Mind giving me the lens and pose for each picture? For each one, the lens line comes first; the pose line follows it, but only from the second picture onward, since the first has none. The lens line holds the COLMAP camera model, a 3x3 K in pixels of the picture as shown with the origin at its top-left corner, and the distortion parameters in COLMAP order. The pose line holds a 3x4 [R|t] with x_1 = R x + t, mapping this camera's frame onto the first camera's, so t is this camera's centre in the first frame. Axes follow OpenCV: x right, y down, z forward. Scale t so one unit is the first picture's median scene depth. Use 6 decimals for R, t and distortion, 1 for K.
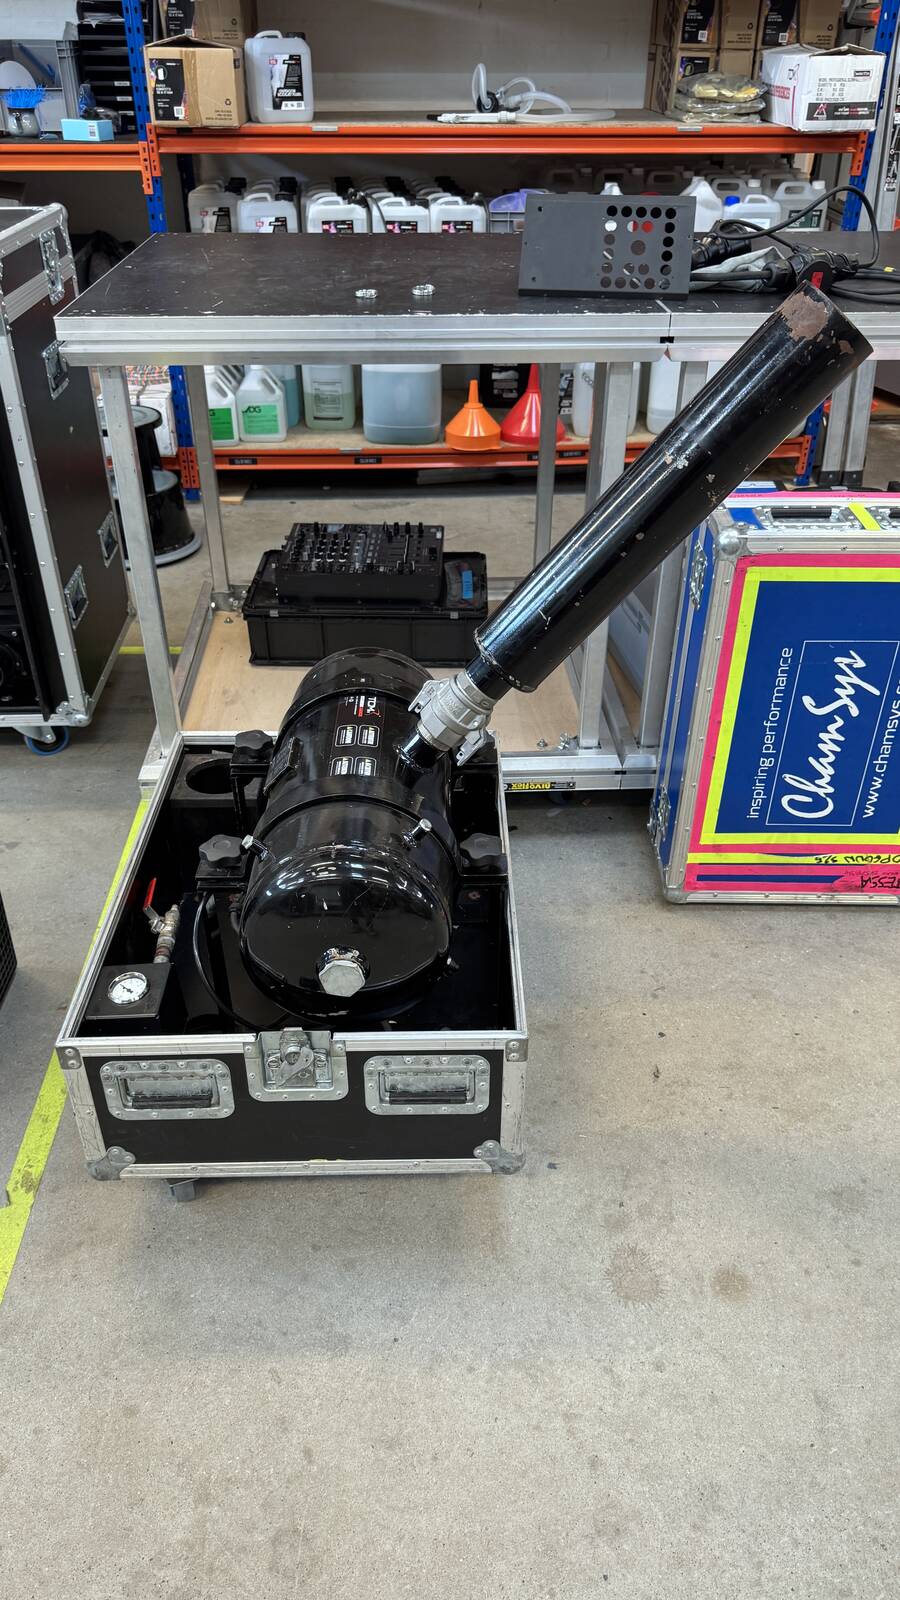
lens RADIAL K [[1136.5, 0, 451.0], [0, 1136.5, 799.7], [0, 0, 1]] dist [-0.002826, -0.001215]
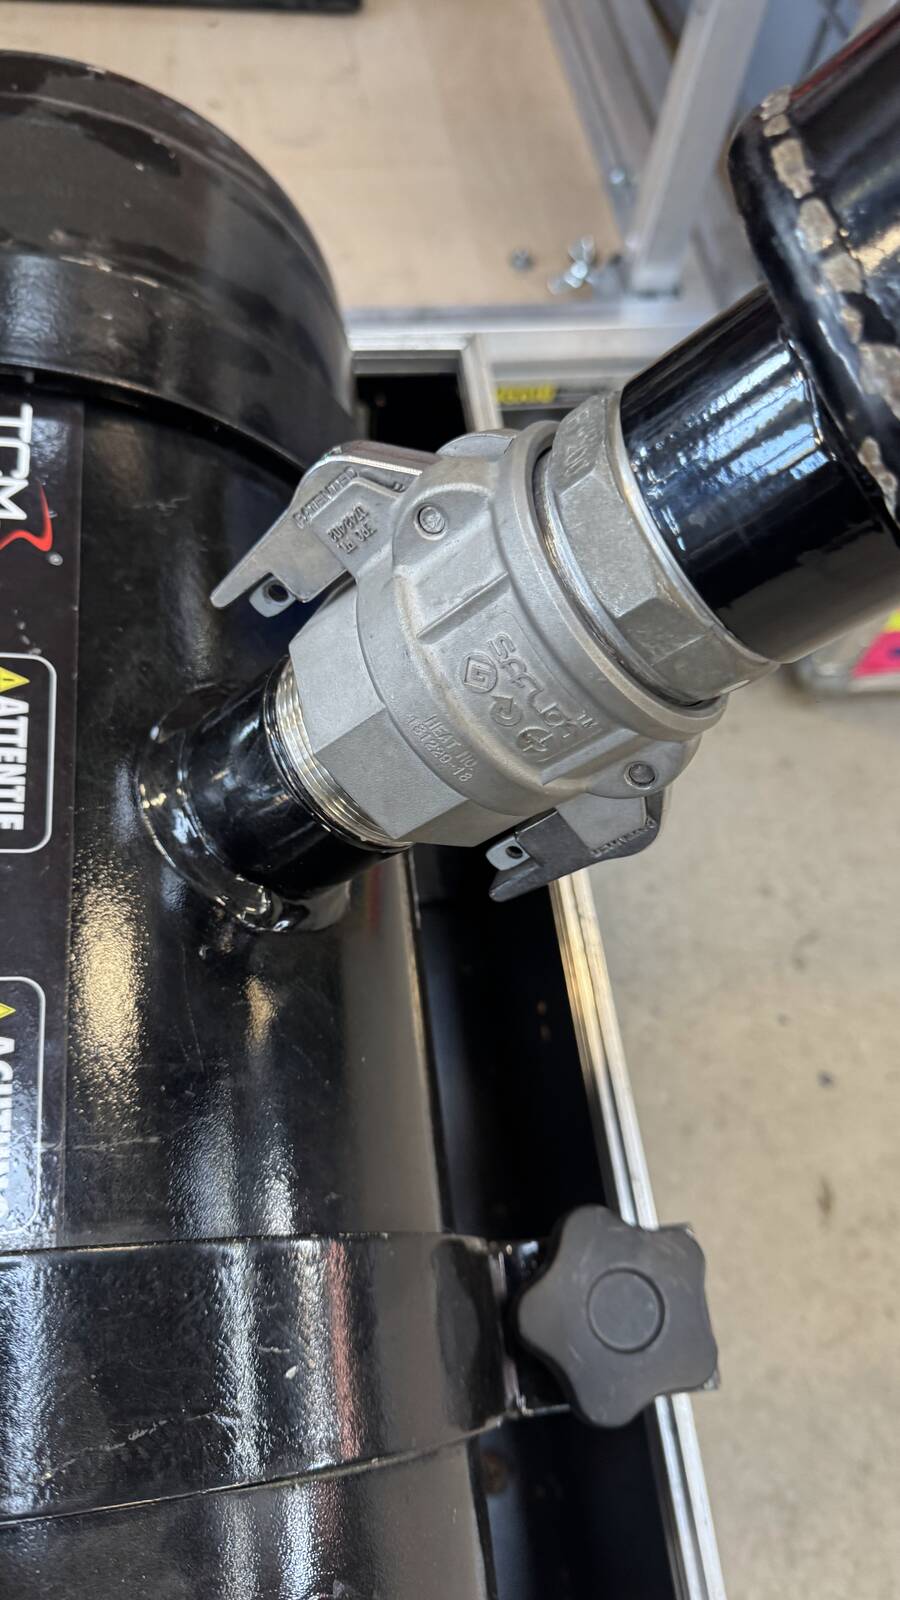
lens RADIAL K [[1136.5, 0, 446.1], [0, 1136.5, 801.0], [0, 0, 1]] dist [-0.002826, -0.001215]
pose [[0.987882, -0.056402, 0.144597, -0.022736], [-0.026492, 0.856688, 0.515155, -0.120059], [-0.152930, -0.512743, 0.844812, 0.728077]]
